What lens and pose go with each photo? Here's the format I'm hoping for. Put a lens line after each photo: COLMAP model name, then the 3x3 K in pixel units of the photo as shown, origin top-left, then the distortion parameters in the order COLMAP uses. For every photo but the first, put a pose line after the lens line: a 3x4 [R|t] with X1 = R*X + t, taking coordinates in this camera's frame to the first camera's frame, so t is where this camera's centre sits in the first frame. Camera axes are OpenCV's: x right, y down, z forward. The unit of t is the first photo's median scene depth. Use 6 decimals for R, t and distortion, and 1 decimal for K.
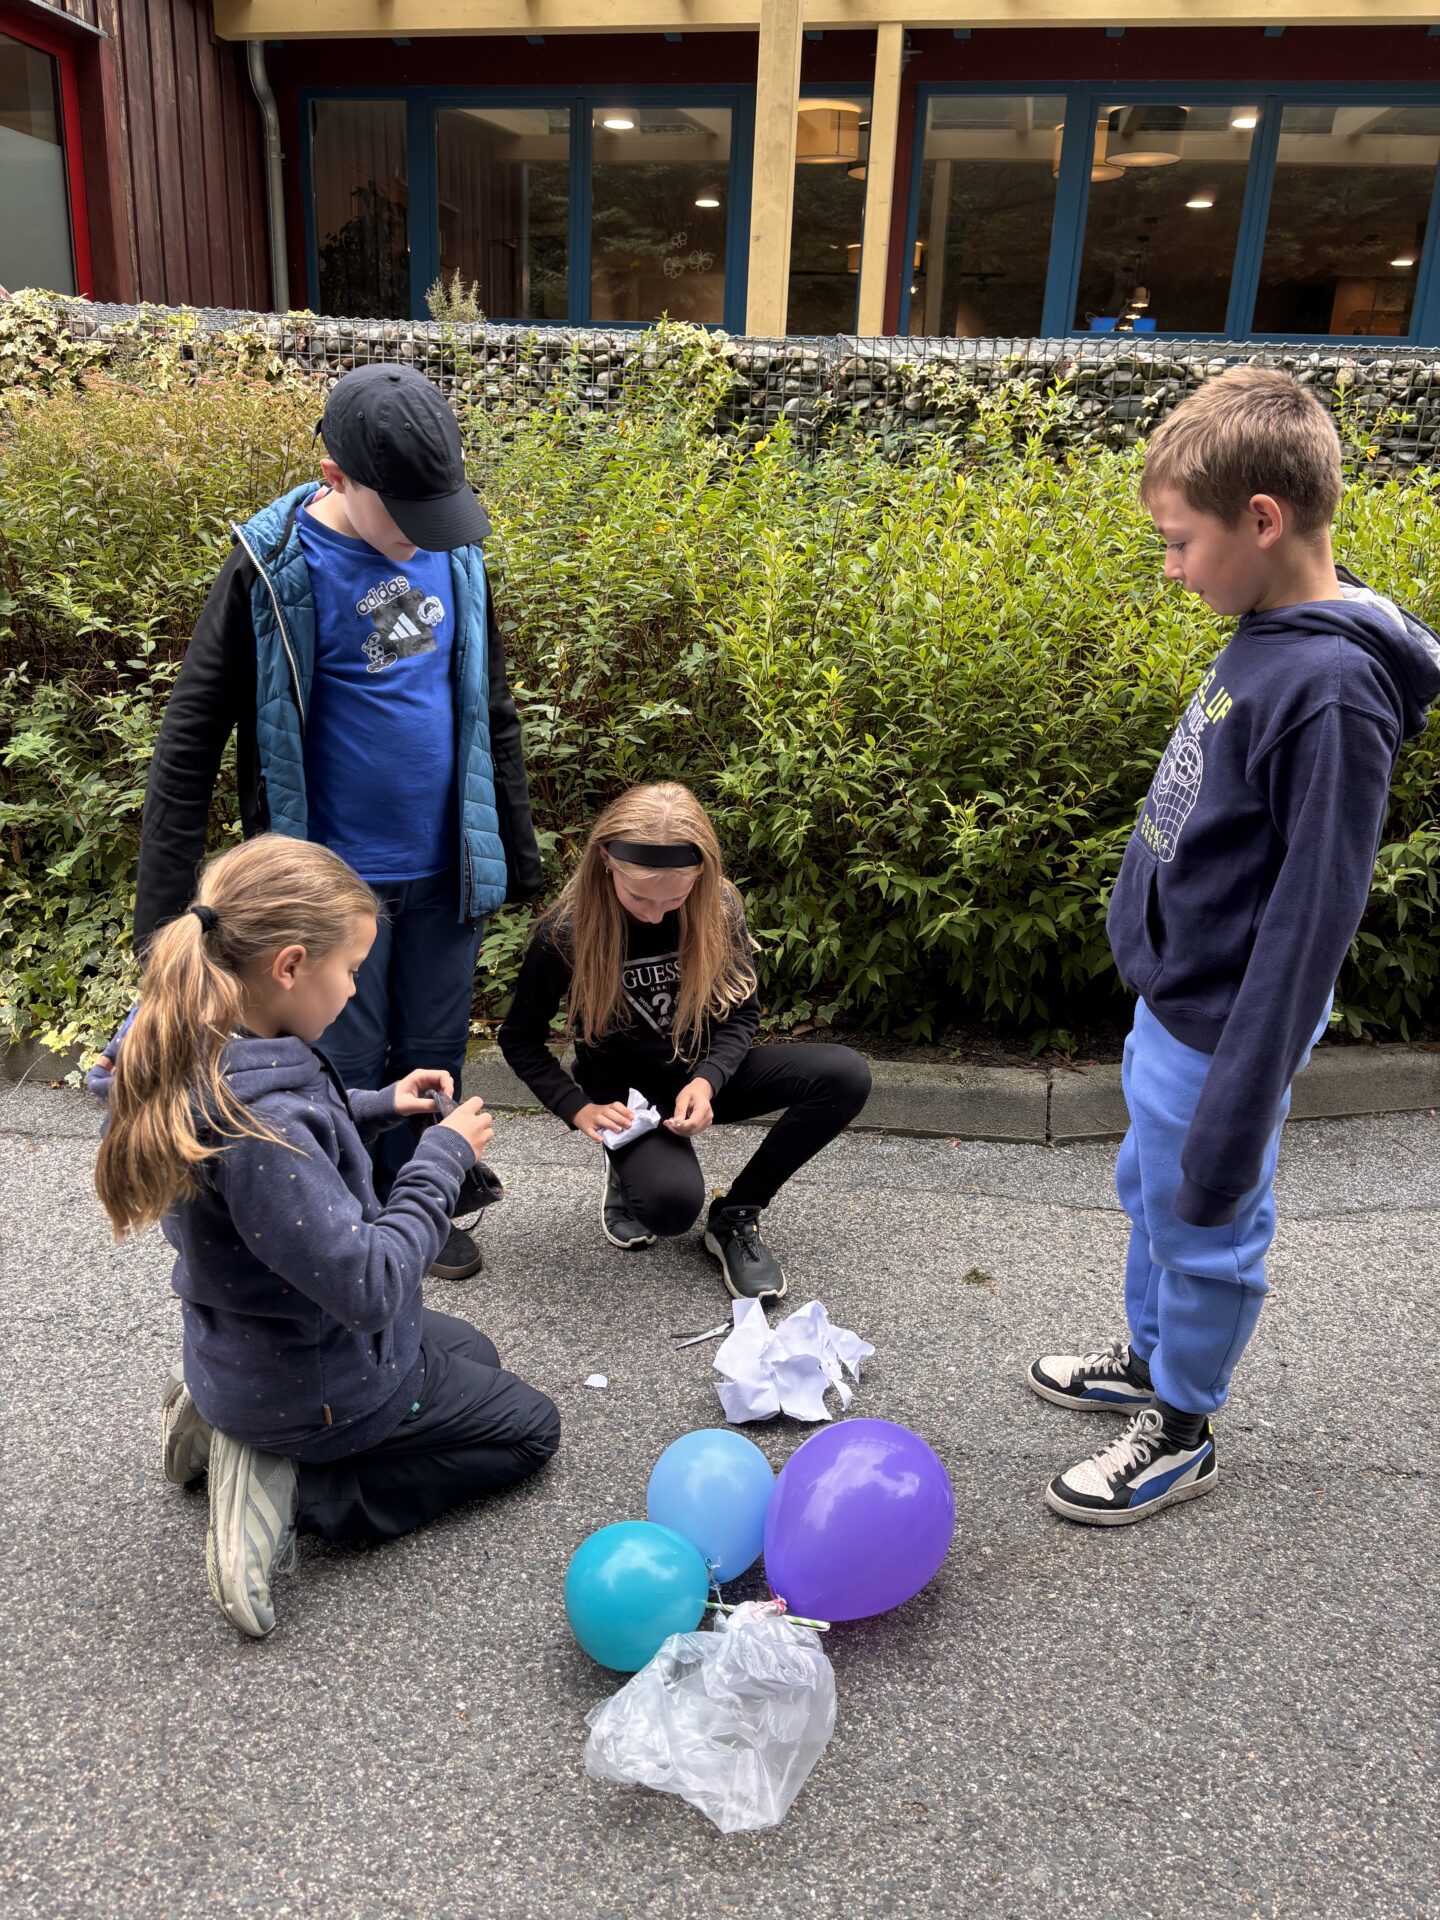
lens RADIAL K [[1449.3, 0, 717.9], [0, 1449.3, 962.3], [0, 0, 1]] dist [0.014198, 0.002744]
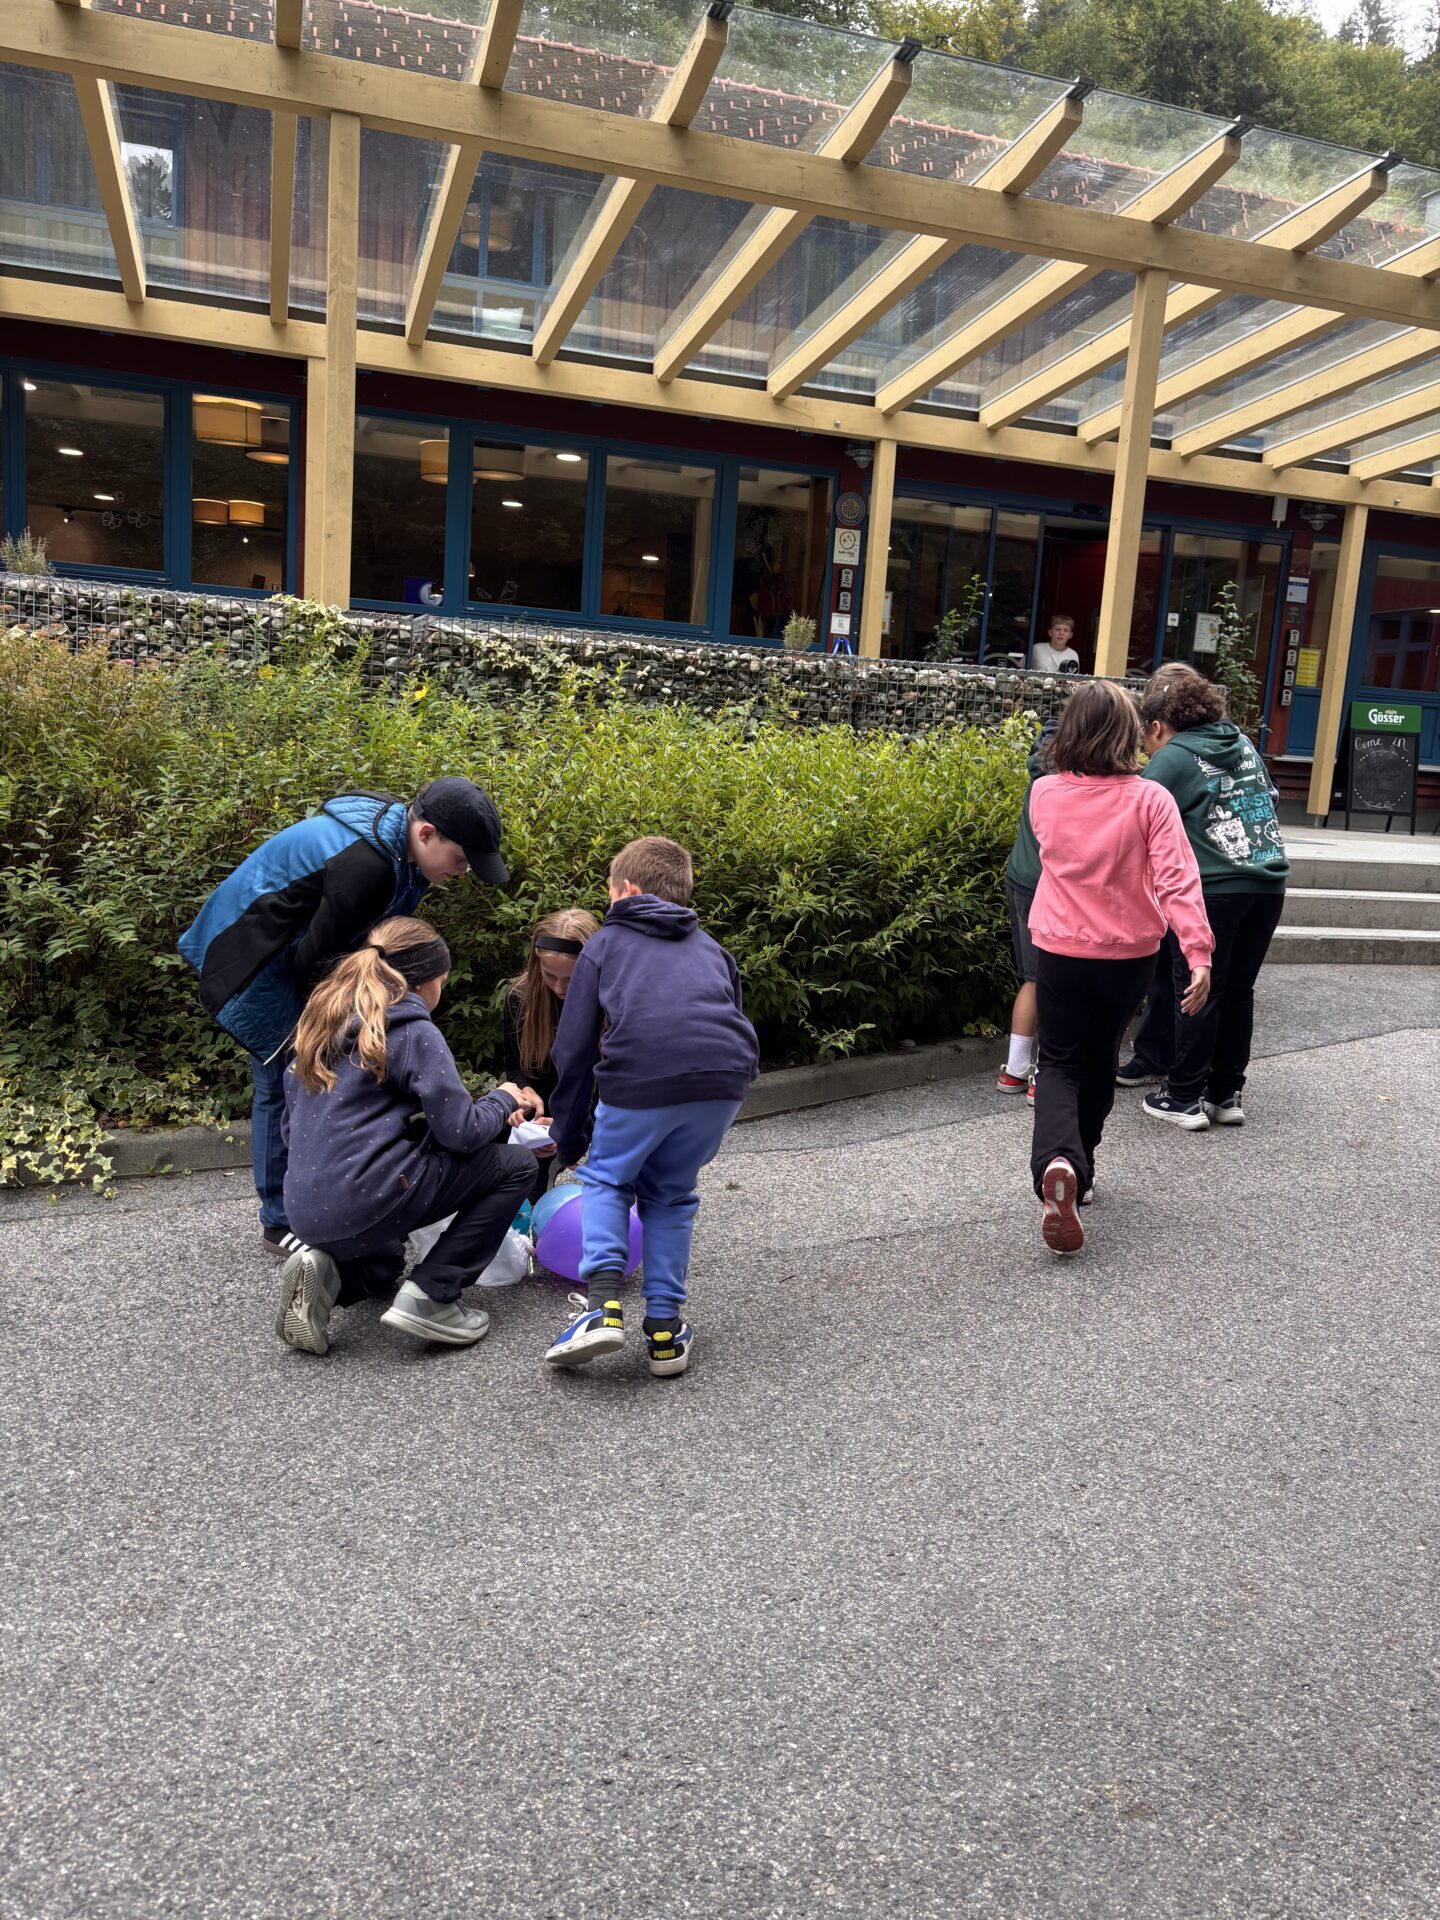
lens RADIAL K [[1449.3, 0, 723.1], [0, 1449.3, 959.6], [0, 0, 1]] dist [0.014198, 0.002744]
pose [[0.870680, -0.051779, 0.489118, -0.363410], [0.122548, 0.985919, -0.113777, 0.083495], [-0.476339, 0.159003, 0.864765, -0.278529]]
